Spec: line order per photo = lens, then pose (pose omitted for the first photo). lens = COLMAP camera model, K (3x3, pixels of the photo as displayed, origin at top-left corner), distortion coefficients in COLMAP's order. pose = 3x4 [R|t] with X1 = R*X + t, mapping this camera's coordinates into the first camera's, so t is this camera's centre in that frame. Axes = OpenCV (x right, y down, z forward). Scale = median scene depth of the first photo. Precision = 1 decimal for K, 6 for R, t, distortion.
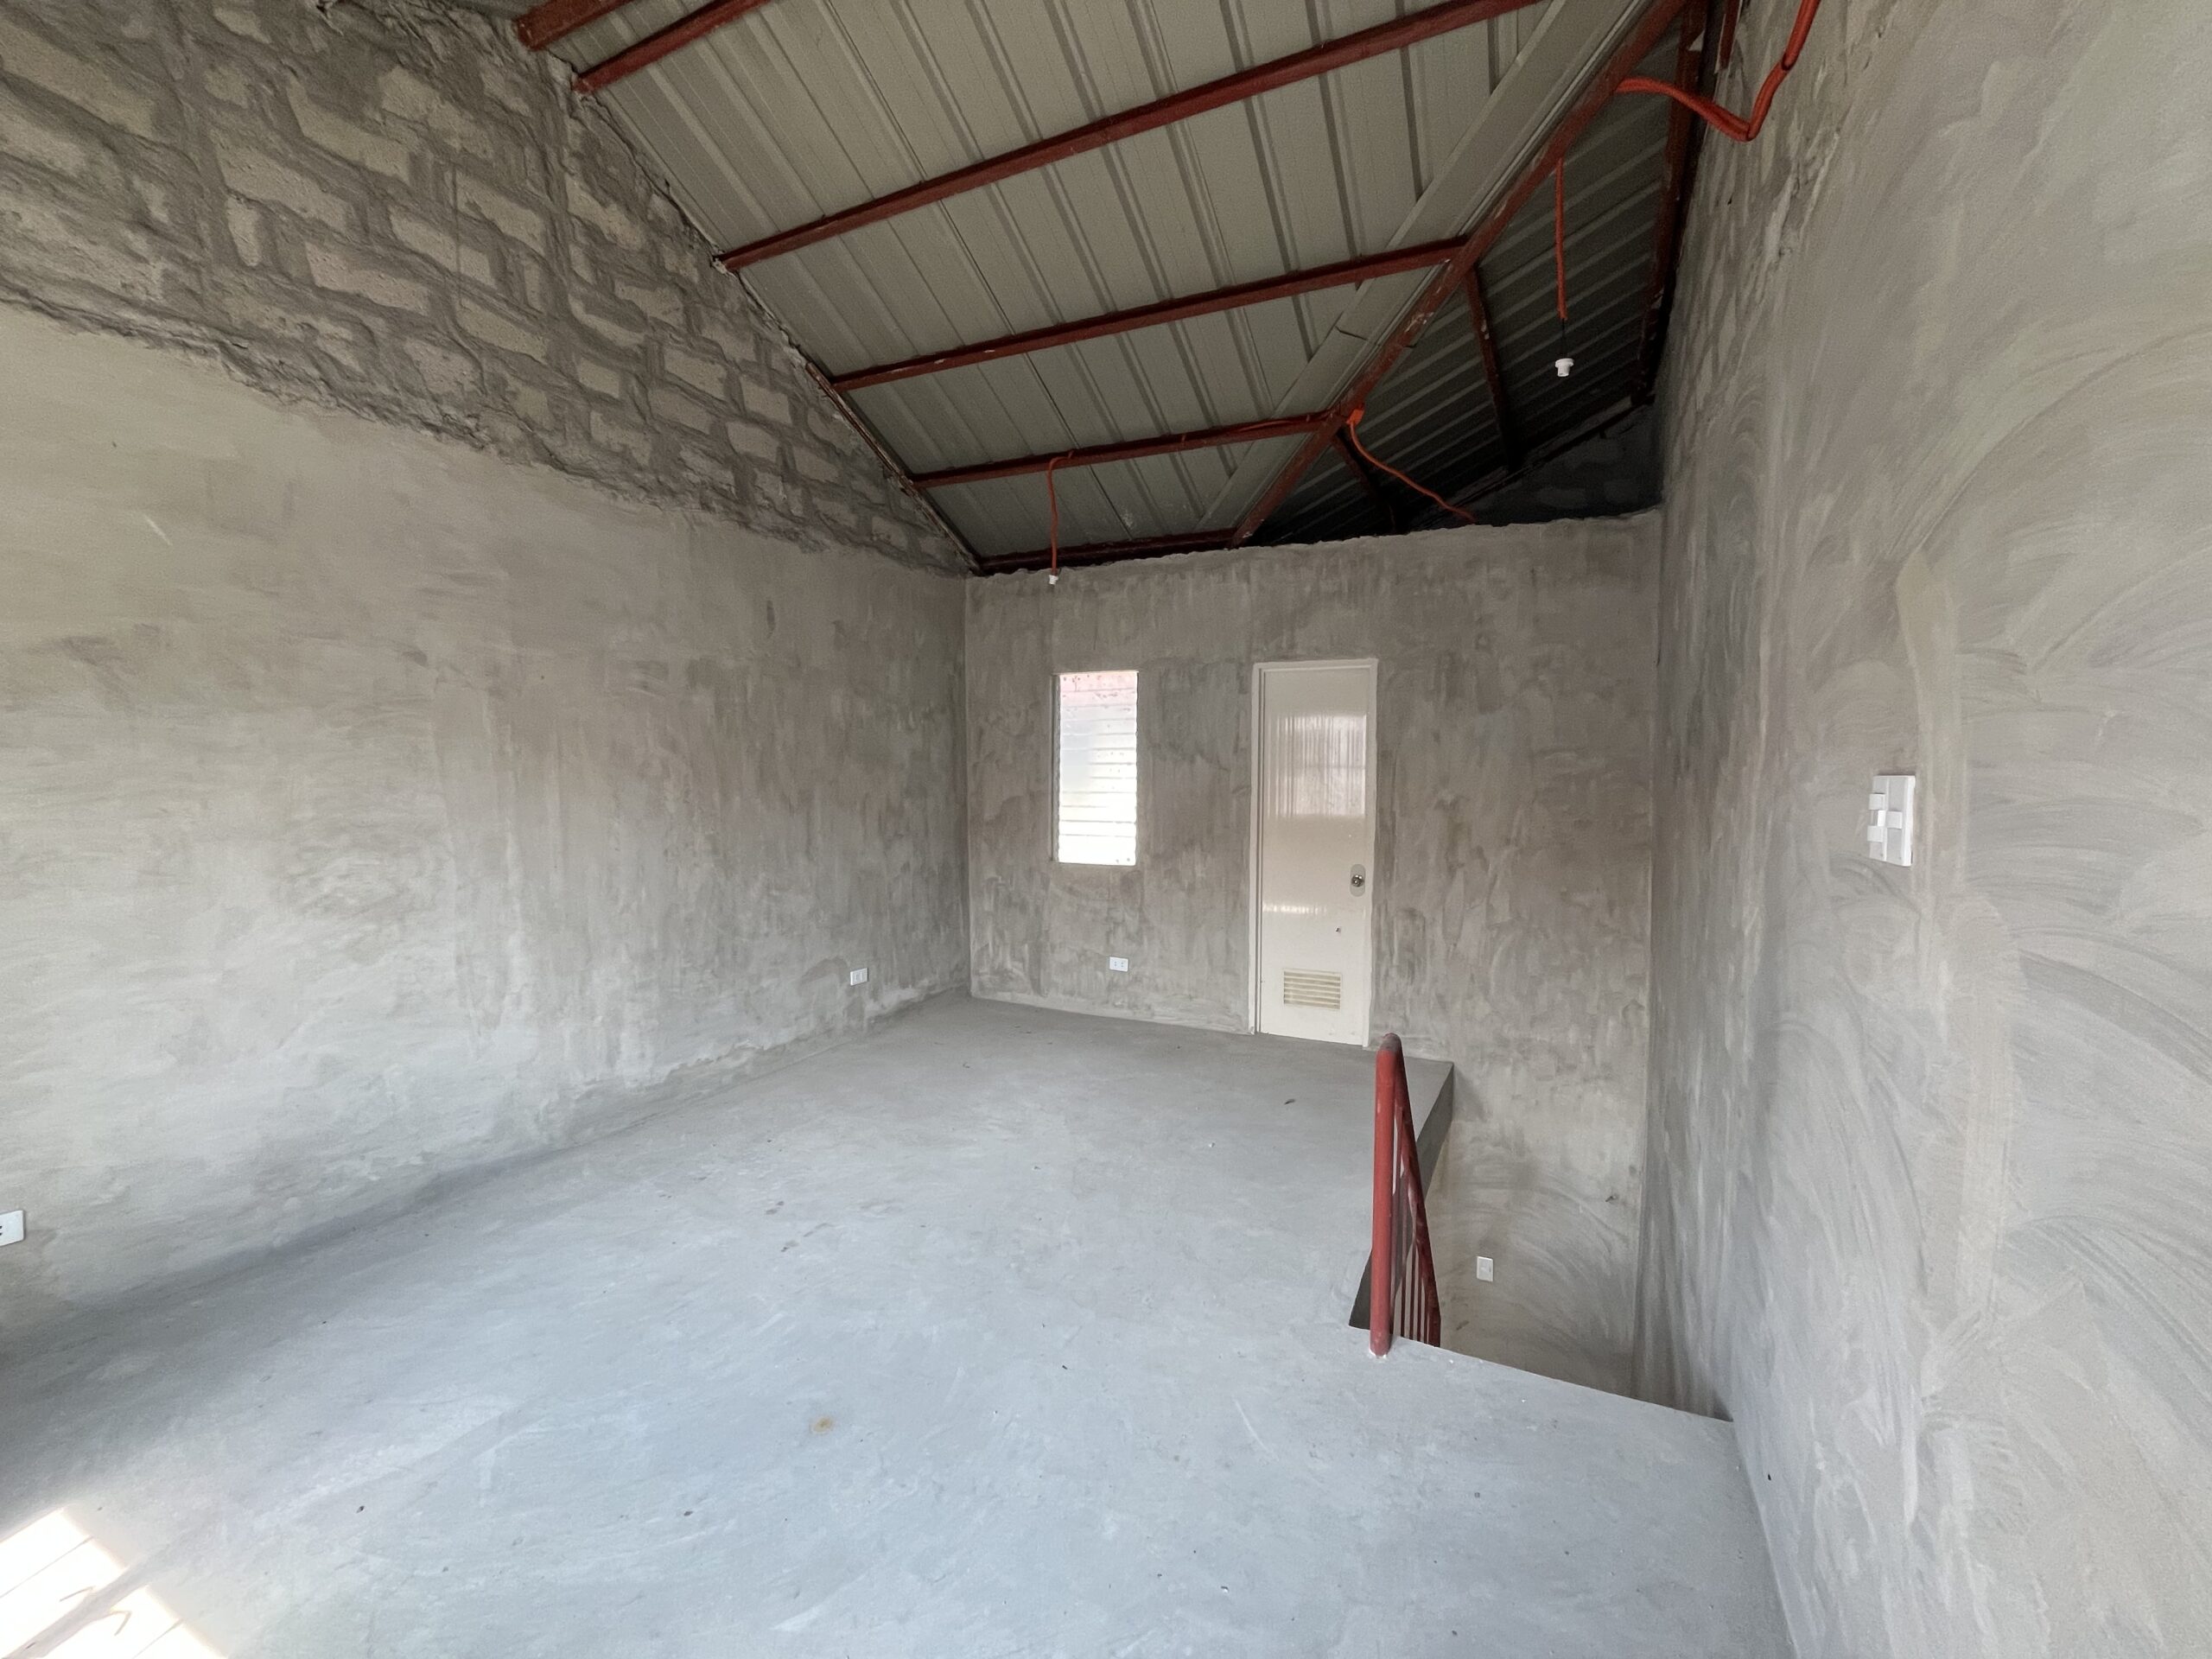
lens RADIAL K [[894.6, 0, 1120.9], [0, 894.6, 823.4], [0, 0, 1]] dist [0.000685, -0.000250]
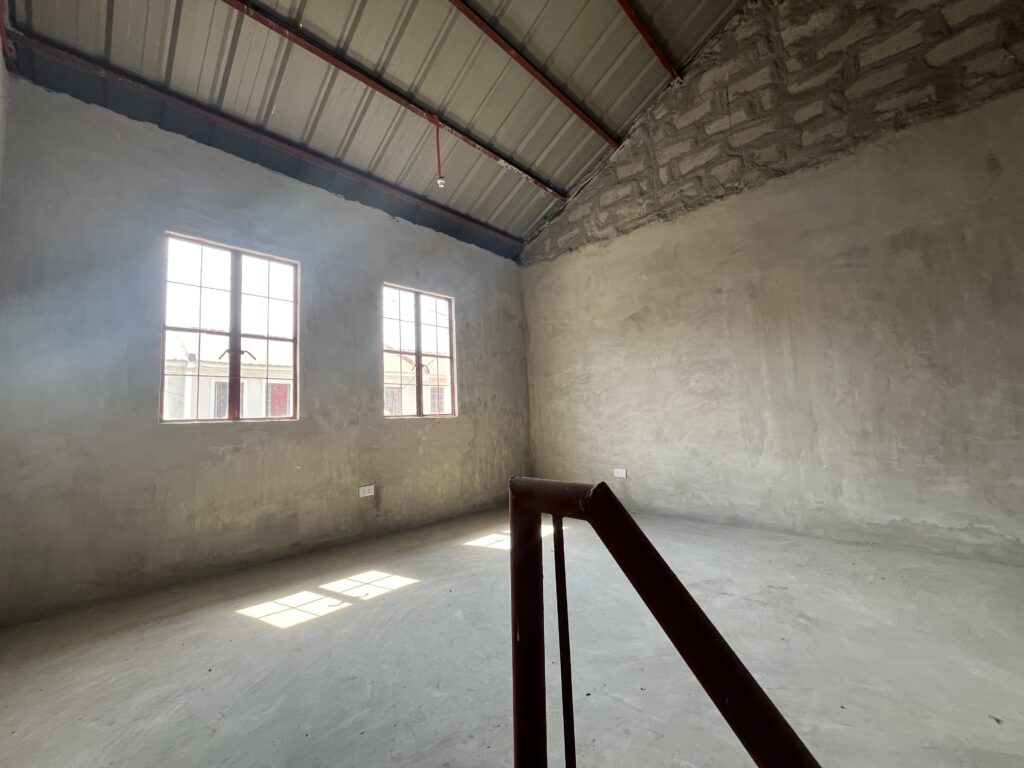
lens RADIAL K [[414.1, 0, 518.9], [0, 414.1, 381.2], [0, 0, 1]] dist [0.000685, -0.000250]
pose [[-0.301317, -0.083981, -0.949818, 0.399860], [-0.023489, 0.996465, -0.080654, 0.151556], [0.953235, -0.001992, -0.302225, 0.774241]]
